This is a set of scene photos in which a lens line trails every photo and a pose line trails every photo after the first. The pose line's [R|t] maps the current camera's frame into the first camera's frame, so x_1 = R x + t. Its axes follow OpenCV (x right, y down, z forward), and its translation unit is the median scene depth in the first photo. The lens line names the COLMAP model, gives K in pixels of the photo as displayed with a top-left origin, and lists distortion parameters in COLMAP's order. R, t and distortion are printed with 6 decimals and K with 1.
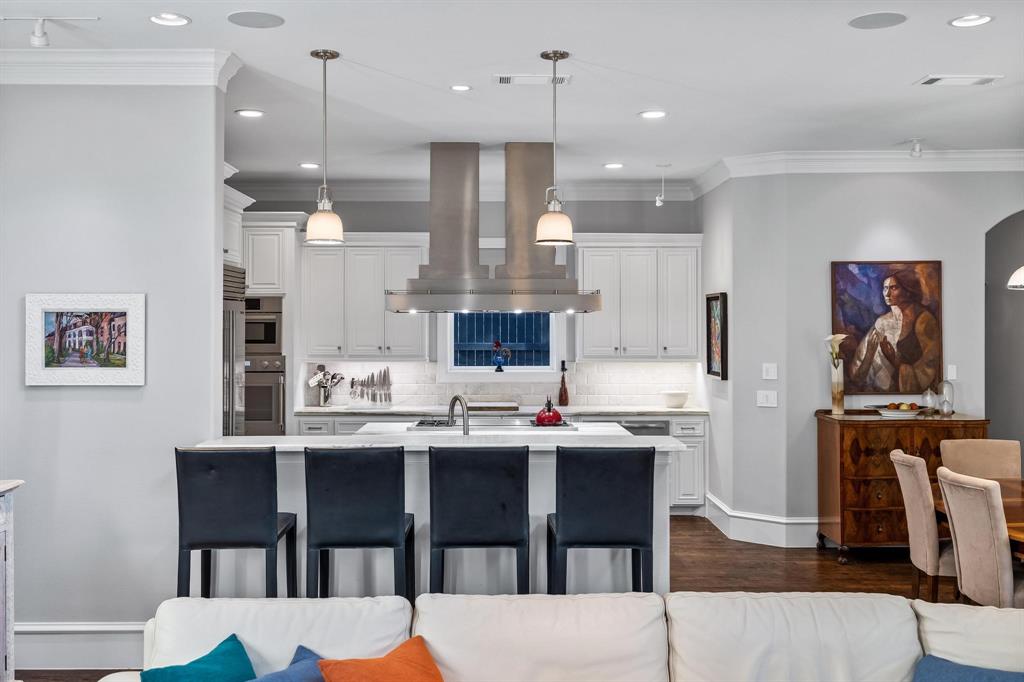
lens RADIAL K [[923.2, 0, 513.5], [0, 923.2, 333.0], [0, 0, 1]] dist [-0.002673, 0.006558]
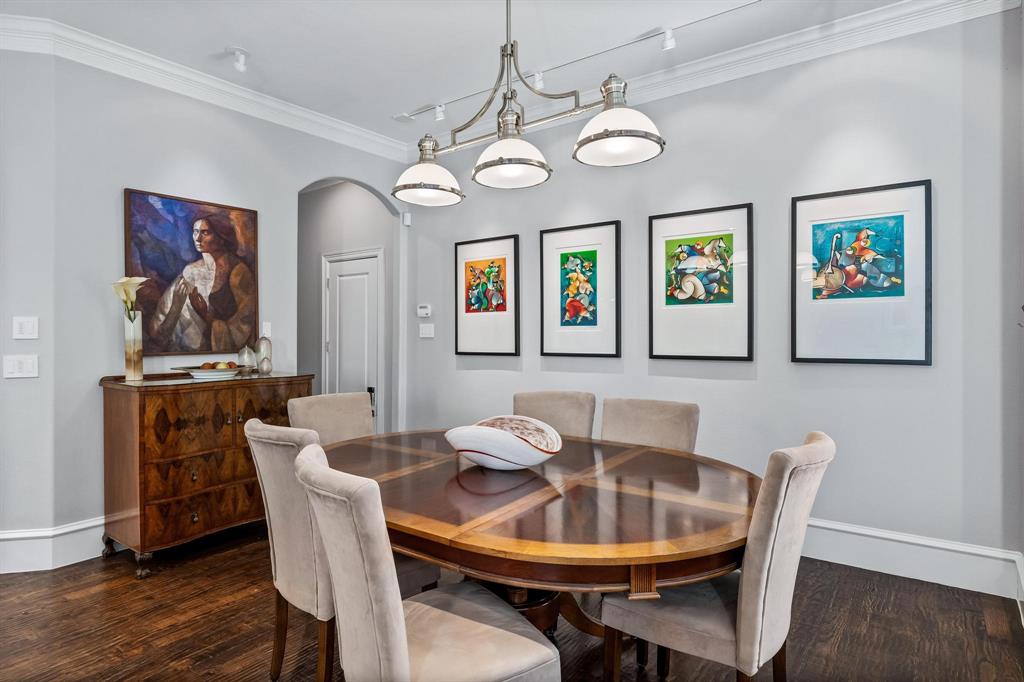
lens RADIAL K [[579.8, 0, 519.0], [0, 579.8, 331.9], [0, 0, 1]] dist [-0.000099, 0.000831]
pose [[0.587625, 0.002071, 0.809130, 0.141684], [0.001715, 0.999991, -0.003805, 0.048133], [-0.809131, 0.003624, 0.587617, 0.436462]]
